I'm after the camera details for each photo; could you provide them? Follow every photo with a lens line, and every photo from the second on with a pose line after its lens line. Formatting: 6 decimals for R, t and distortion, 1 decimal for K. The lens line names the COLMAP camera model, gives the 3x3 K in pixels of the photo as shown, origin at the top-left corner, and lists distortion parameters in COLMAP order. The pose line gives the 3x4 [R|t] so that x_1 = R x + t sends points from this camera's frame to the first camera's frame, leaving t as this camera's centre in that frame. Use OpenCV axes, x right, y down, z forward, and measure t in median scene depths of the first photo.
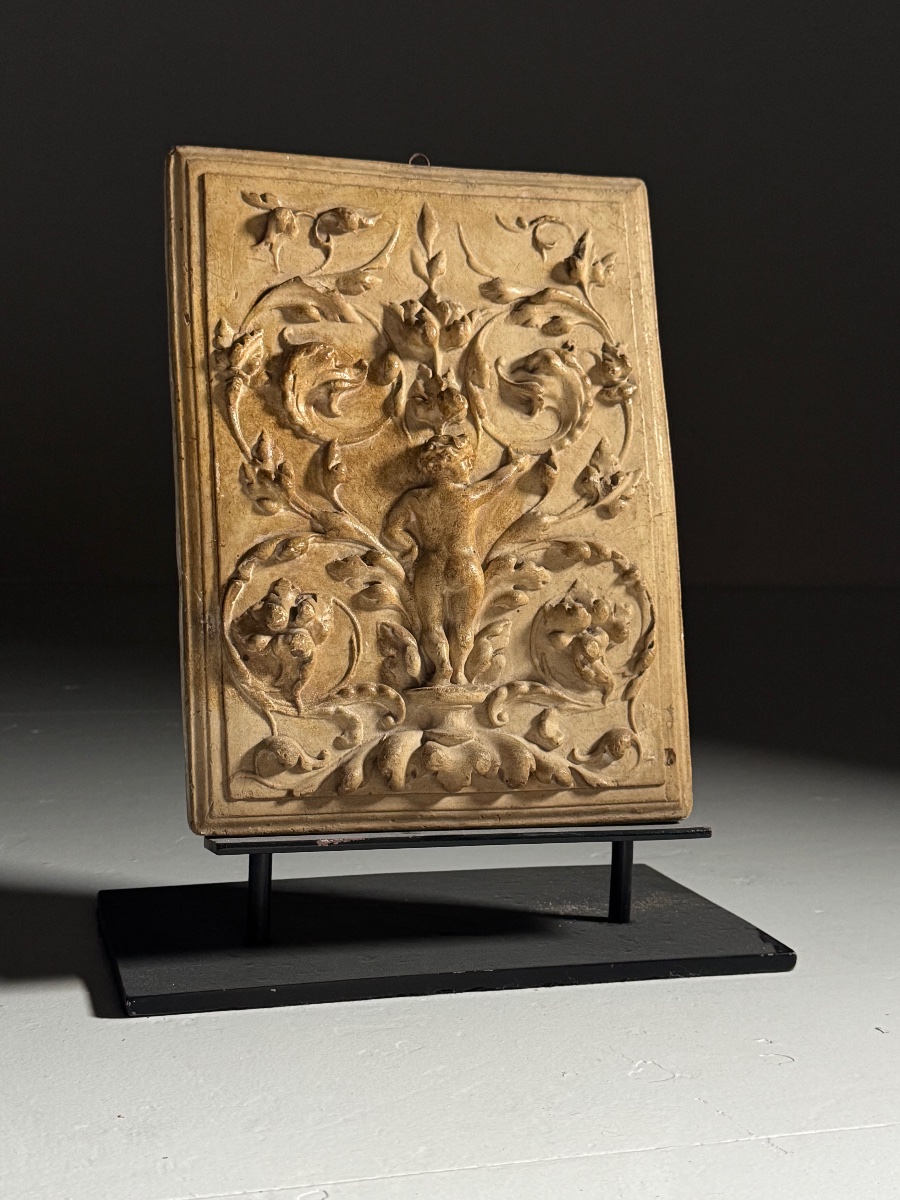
lens RADIAL K [[1571.0, 0, 465.7], [0, 1571.0, 621.6], [0, 0, 1]] dist [0.102016, 0.000000]
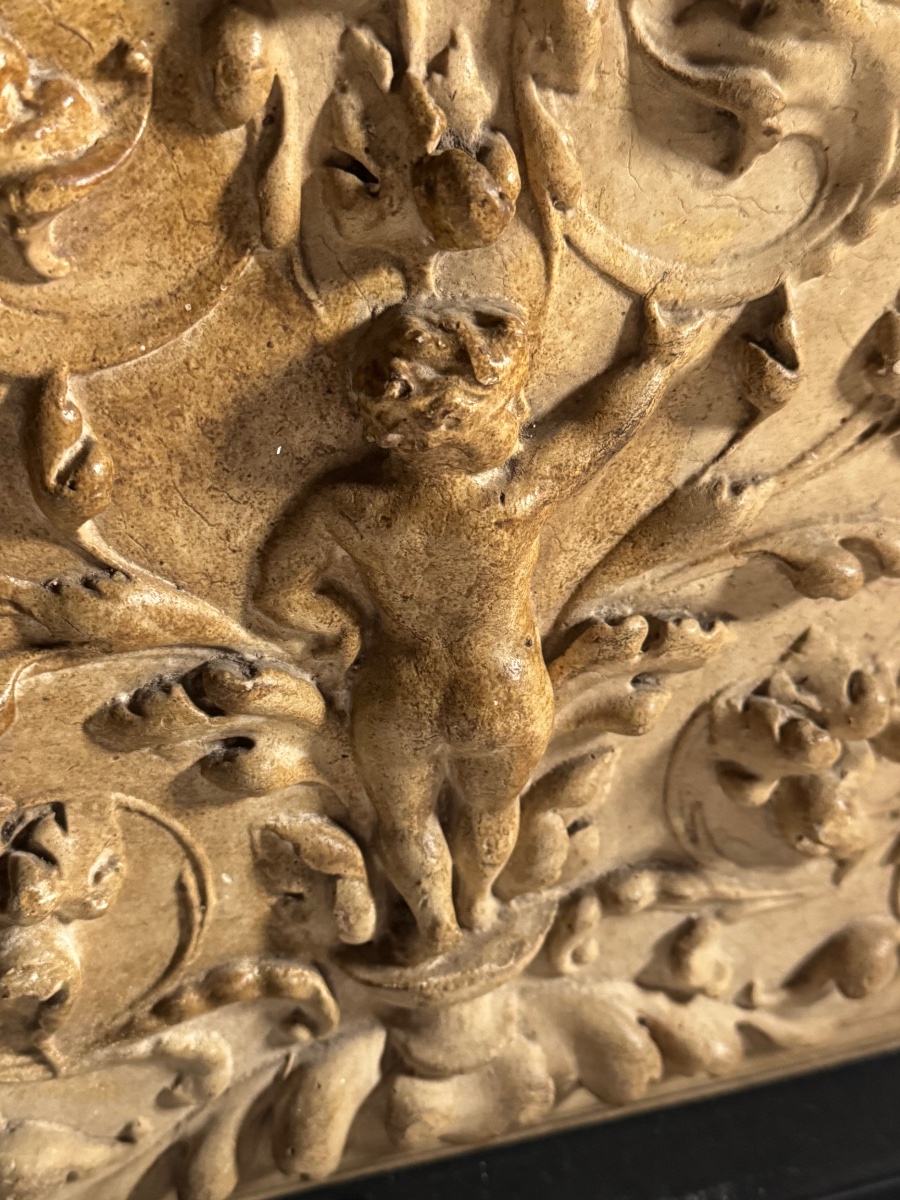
lens RADIAL K [[1571.0, 0, 443.9], [0, 1571.0, 594.9], [0, 0, 1]] dist [0.102016, 0.000000]
pose [[0.999995, 0.002293, -0.001960, -0.011808], [-0.000682, 0.804860, 0.593464, -0.252489], [0.002939, -0.593460, 0.804858, 0.736884]]
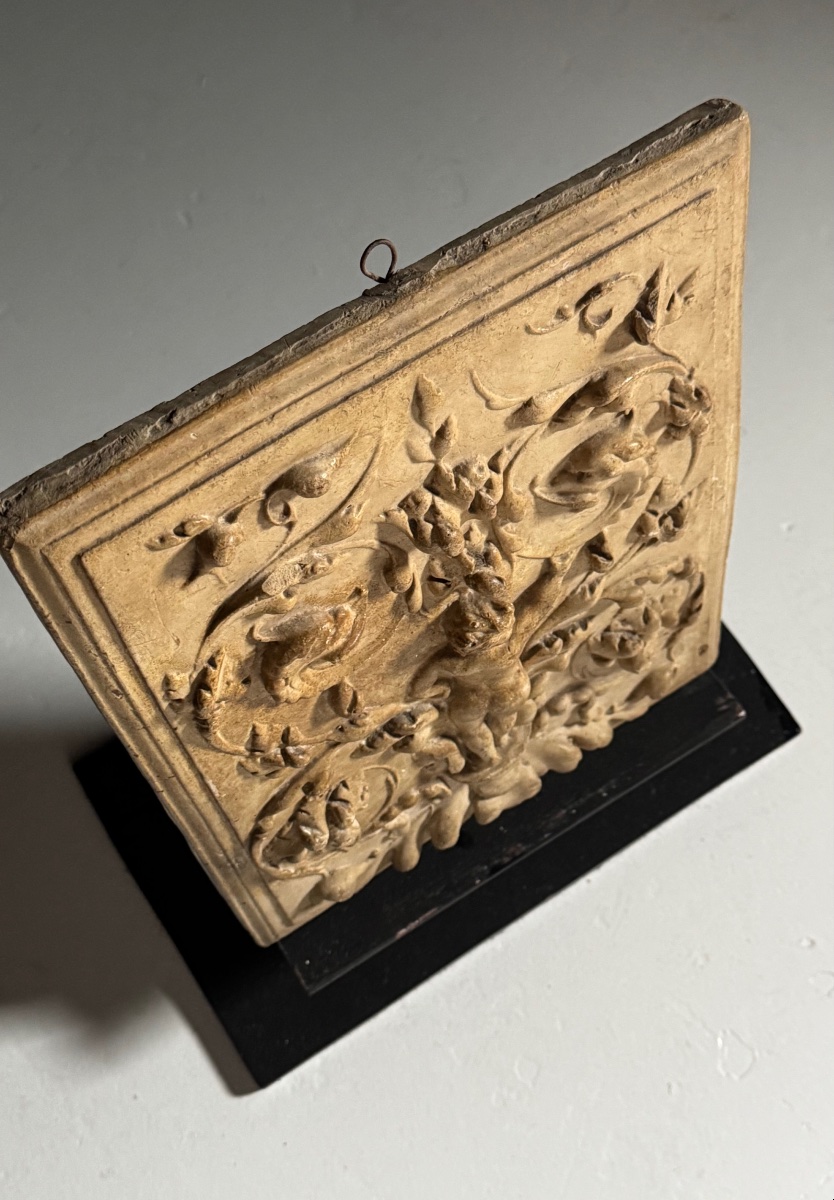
lens RADIAL K [[1523.7, 0, 434.8], [0, 1523.7, 571.6], [0, 0, 1]] dist [0.109343, 0.000000]
pose [[0.960595, -0.261225, 0.094966, -0.095406], [0.036178, 0.456265, 0.889108, -0.756346], [-0.275587, -0.850638, 0.447736, 0.710340]]
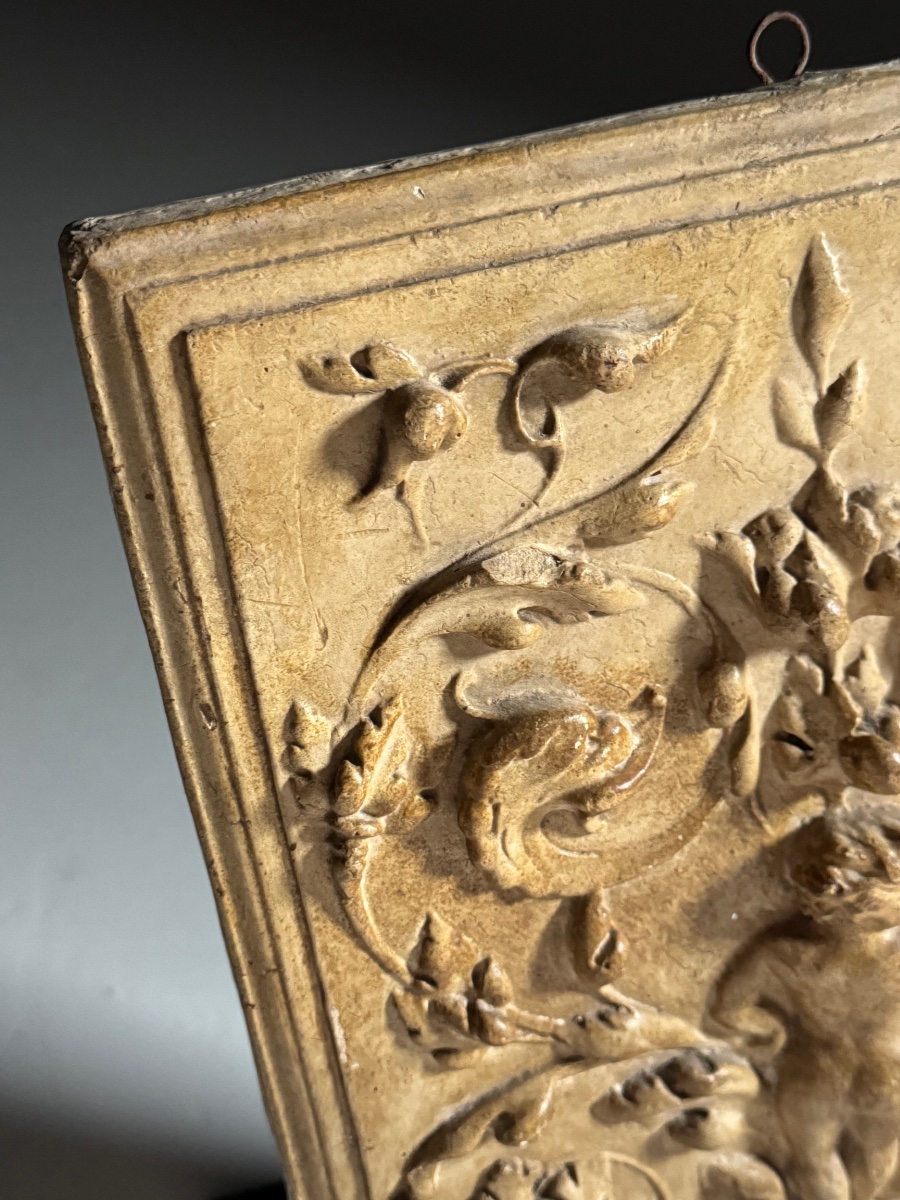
lens RADIAL K [[1571.0, 0, 432.0], [0, 1571.0, 598.0], [0, 0, 1]] dist [0.102016, 0.000000]
pose [[0.995148, -0.053678, -0.082454, -0.087395], [0.090664, 0.825792, 0.556639, -0.414289], [0.038211, -0.561414, 0.826652, 0.689267]]
